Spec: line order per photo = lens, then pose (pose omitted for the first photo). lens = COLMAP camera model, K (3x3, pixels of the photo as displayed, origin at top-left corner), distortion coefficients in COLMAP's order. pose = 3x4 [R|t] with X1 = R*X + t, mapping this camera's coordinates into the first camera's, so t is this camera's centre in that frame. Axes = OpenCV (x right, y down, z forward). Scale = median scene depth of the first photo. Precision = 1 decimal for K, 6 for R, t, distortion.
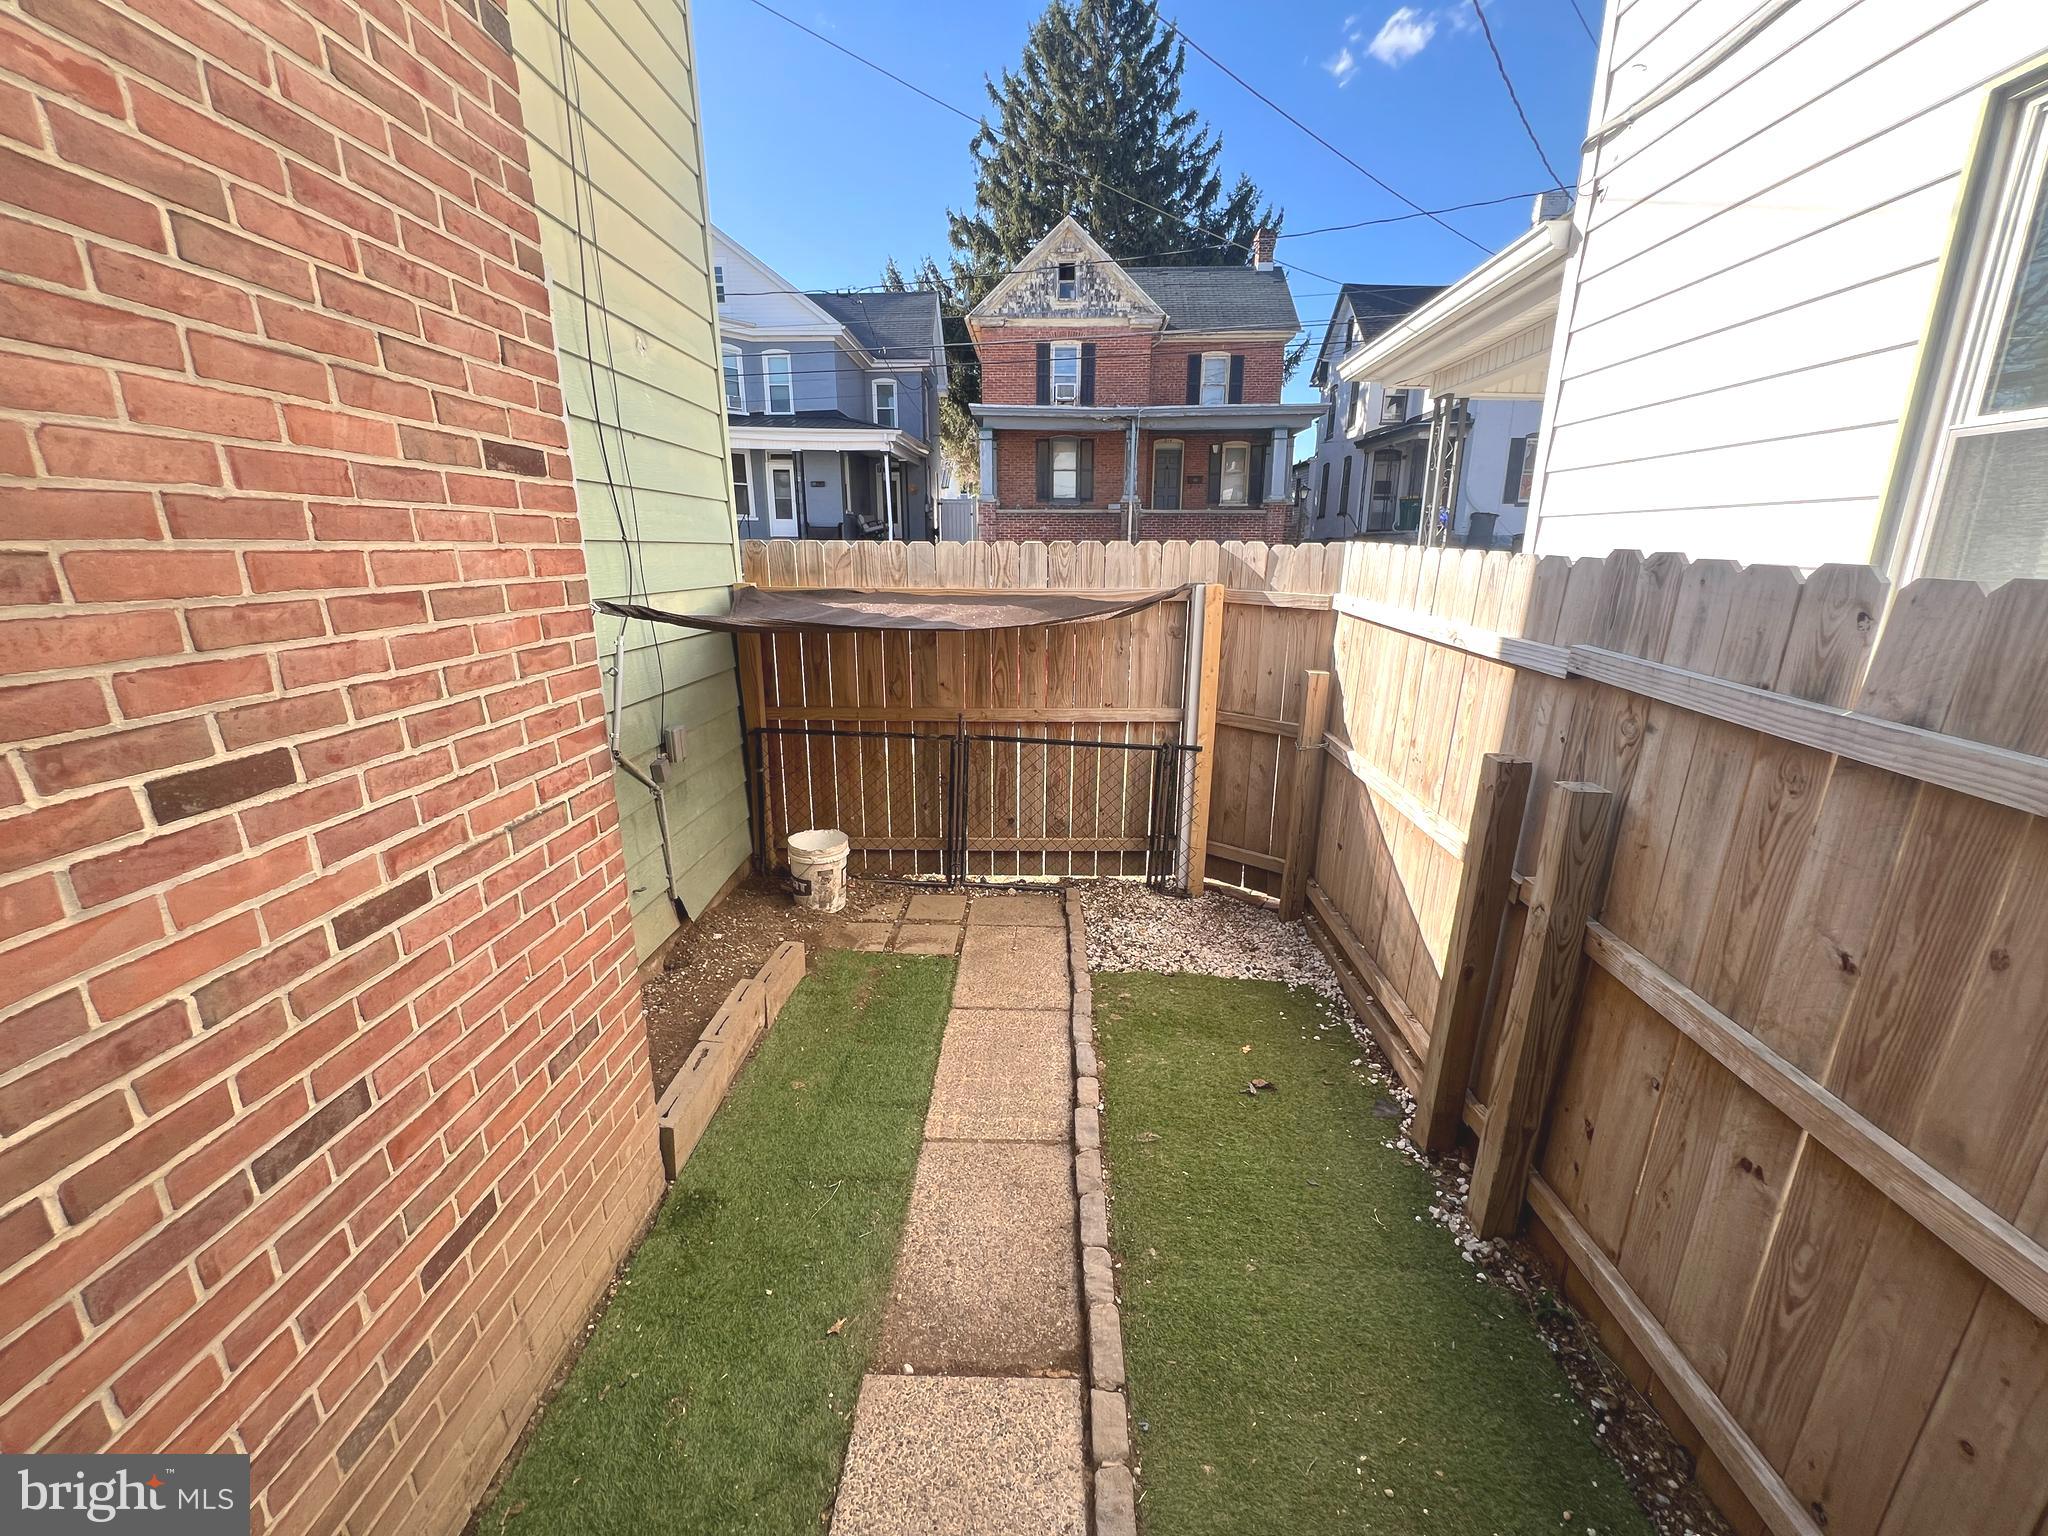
lens RADIAL K [[815.5, 0, 1025.3], [0, 815.5, 778.2], [0, 0, 1]] dist [-0.001067, 0.000265]
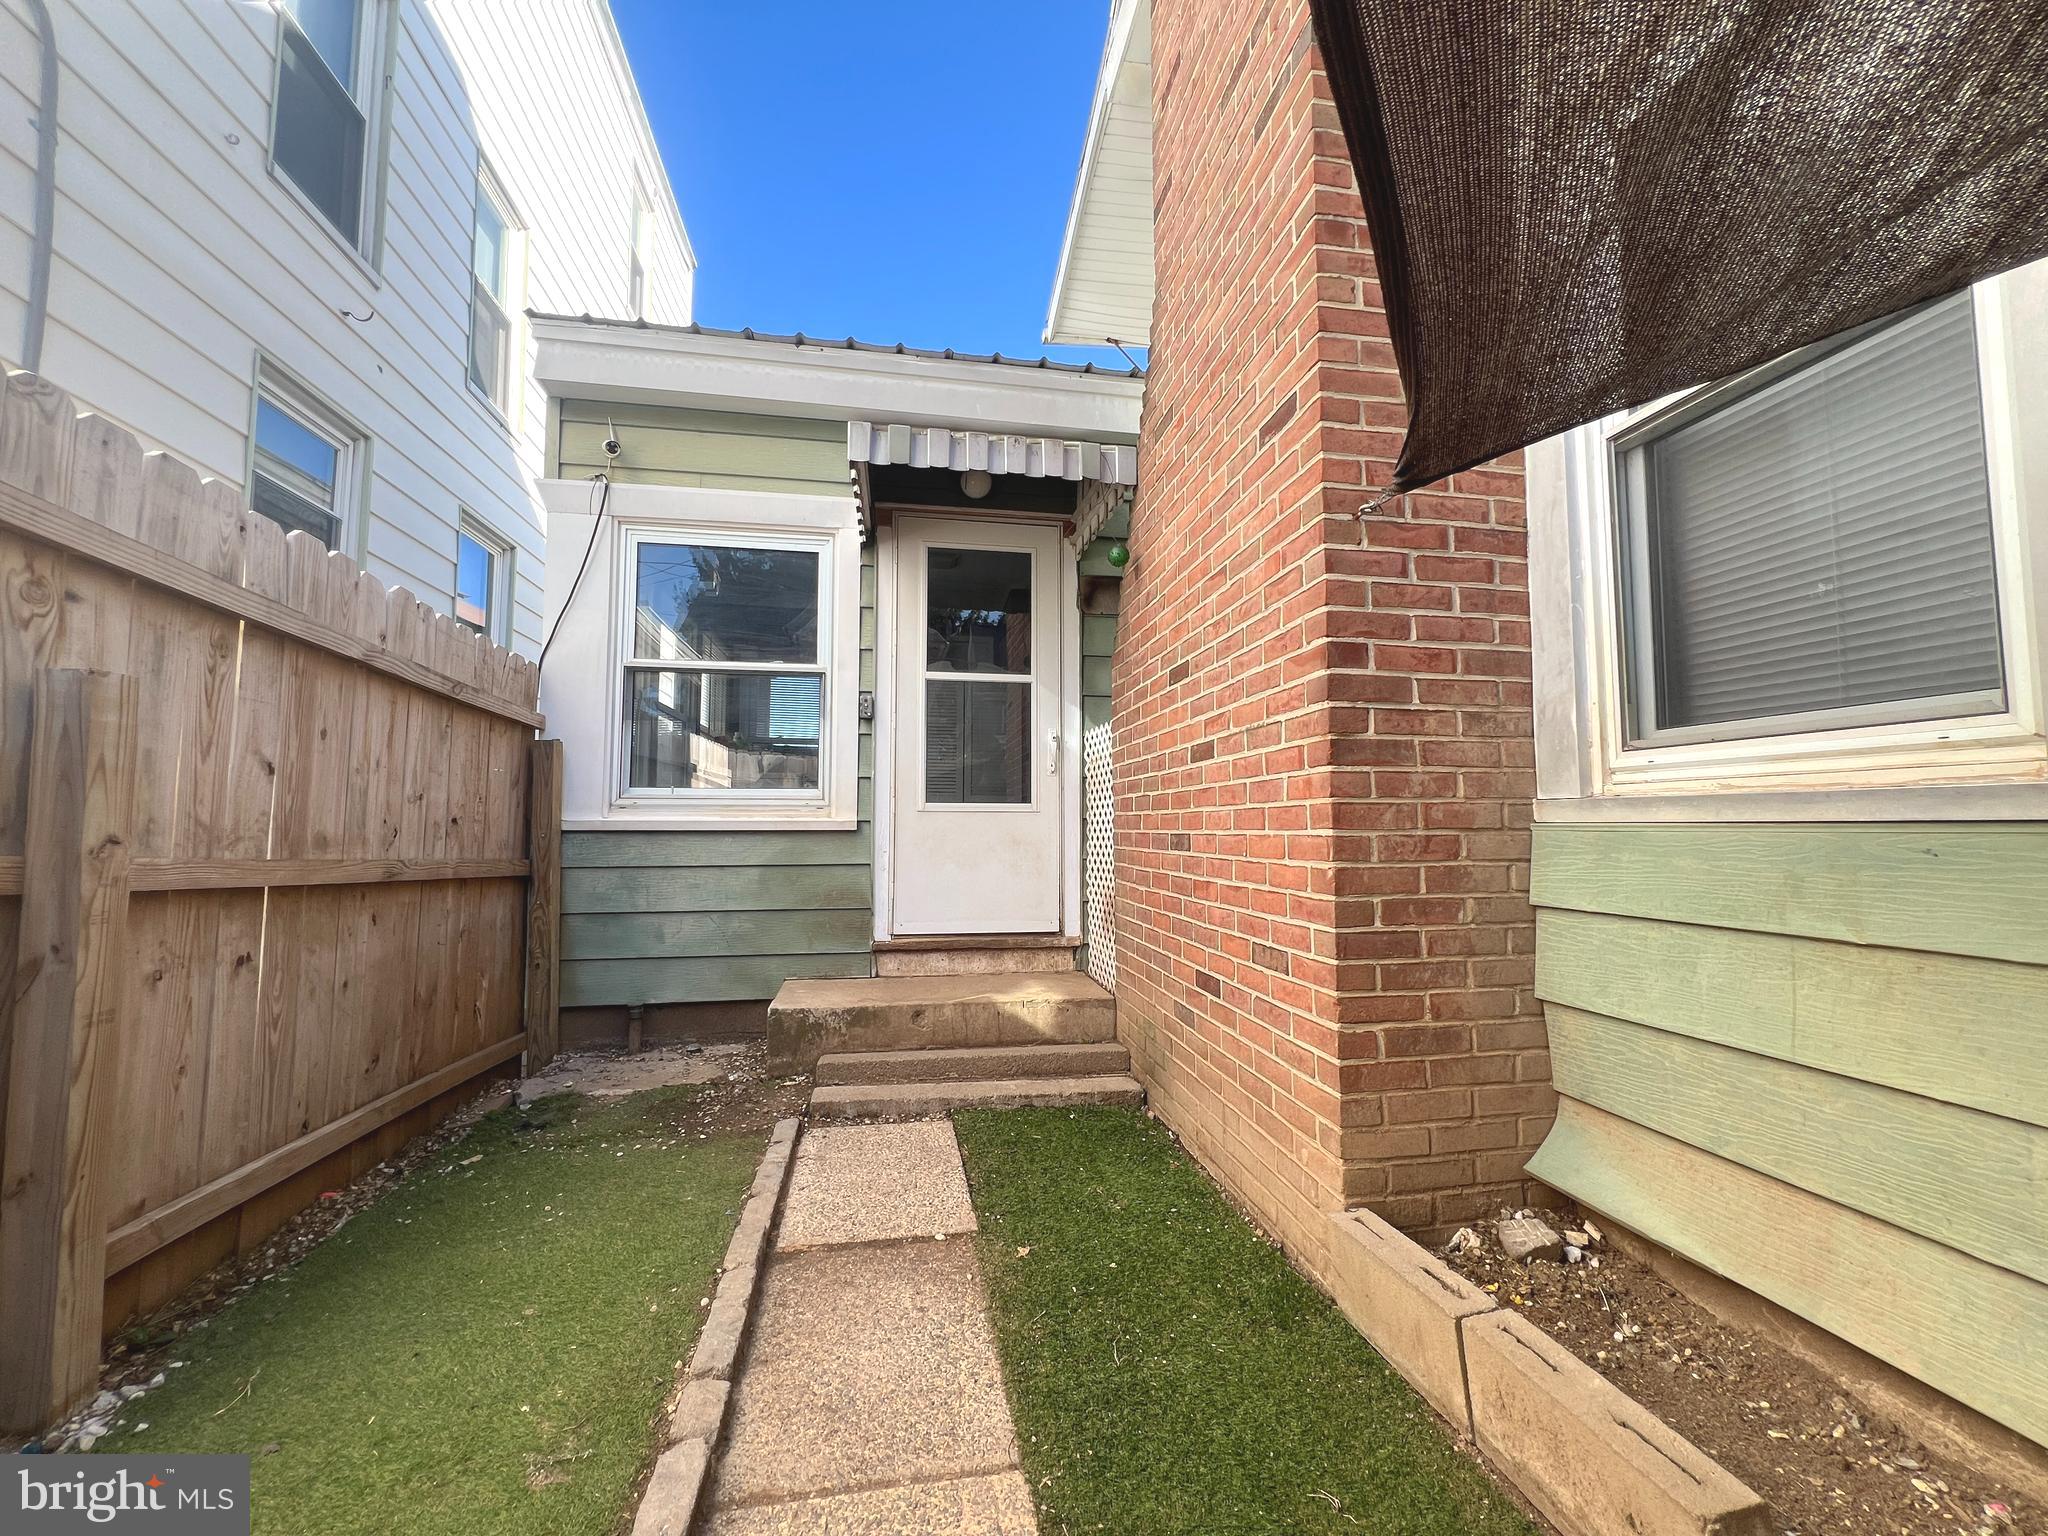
lens RADIAL K [[815.5, 0, 1025.1], [0, 815.5, 773.2], [0, 0, 1]] dist [-0.001067, 0.000265]
pose [[-0.979969, -0.012194, -0.198775, -0.032906], [-0.053318, 0.977751, 0.202880, -0.102598], [0.191879, 0.209414, -0.958816, 1.971052]]
